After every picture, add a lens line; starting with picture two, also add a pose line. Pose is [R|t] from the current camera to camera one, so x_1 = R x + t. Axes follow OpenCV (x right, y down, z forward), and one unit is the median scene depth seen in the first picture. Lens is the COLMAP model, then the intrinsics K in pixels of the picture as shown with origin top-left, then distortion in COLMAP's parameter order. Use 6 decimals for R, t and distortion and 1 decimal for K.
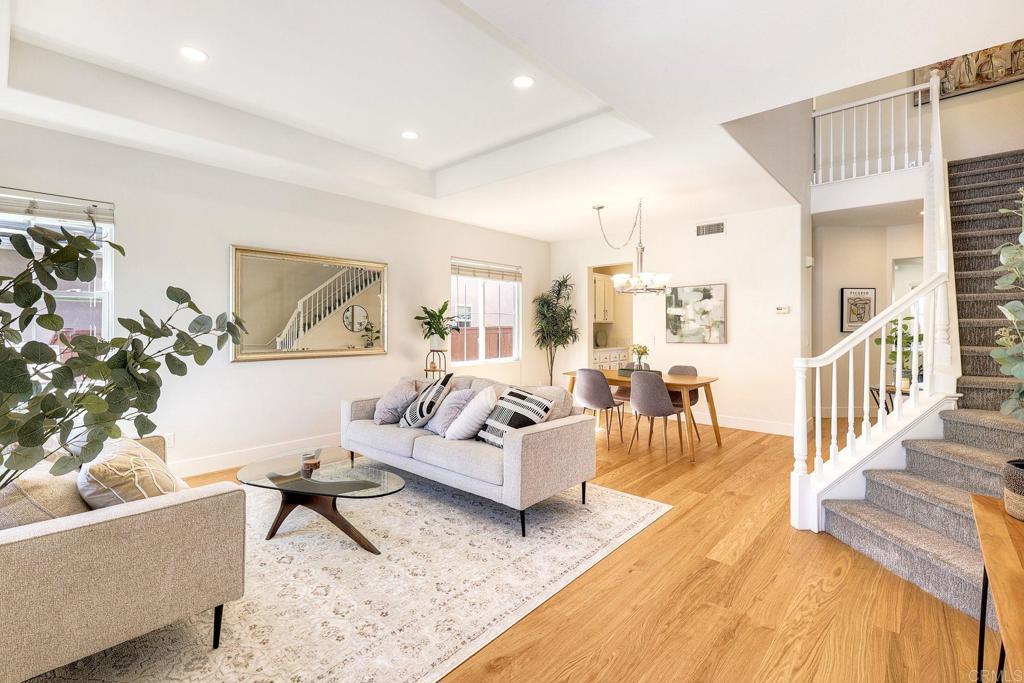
lens RADIAL K [[449.1, 0, 513.0], [0, 449.1, 331.8], [0, 0, 1]] dist [0.000704, 0.000031]
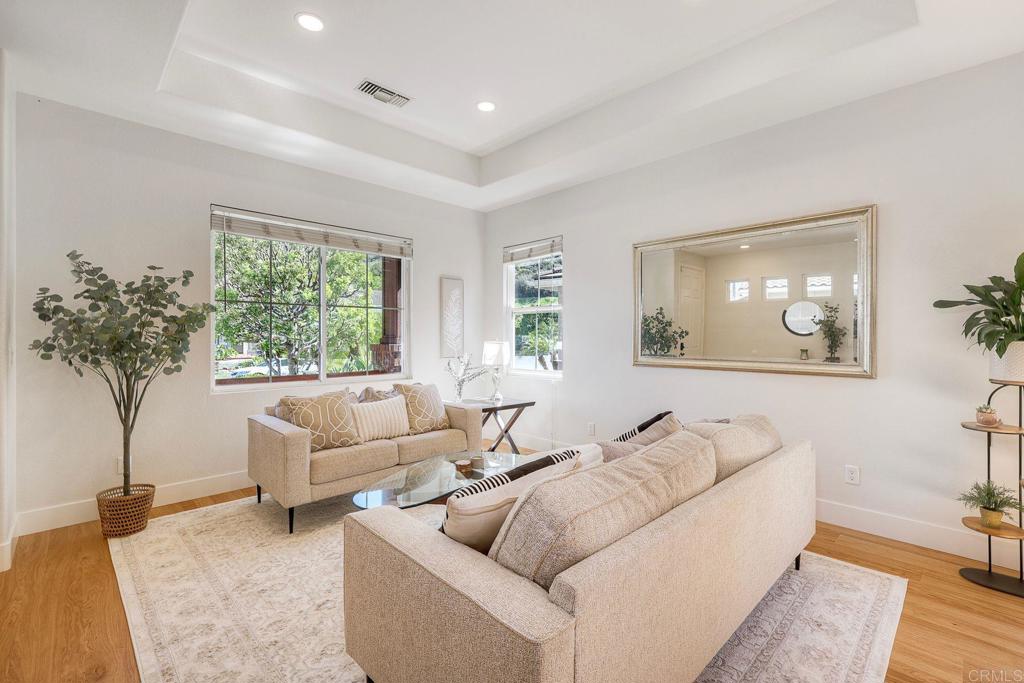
lens RADIAL K [[449.1, 0, 513.0], [0, 449.1, 331.8], [0, 0, 1]] dist [0.000704, 0.000031]
pose [[-0.083059, -0.004902, -0.996533, 0.331271], [-0.008569, 0.999954, -0.004204, 0.002829], [0.996508, 0.008191, -0.083097, 0.742860]]
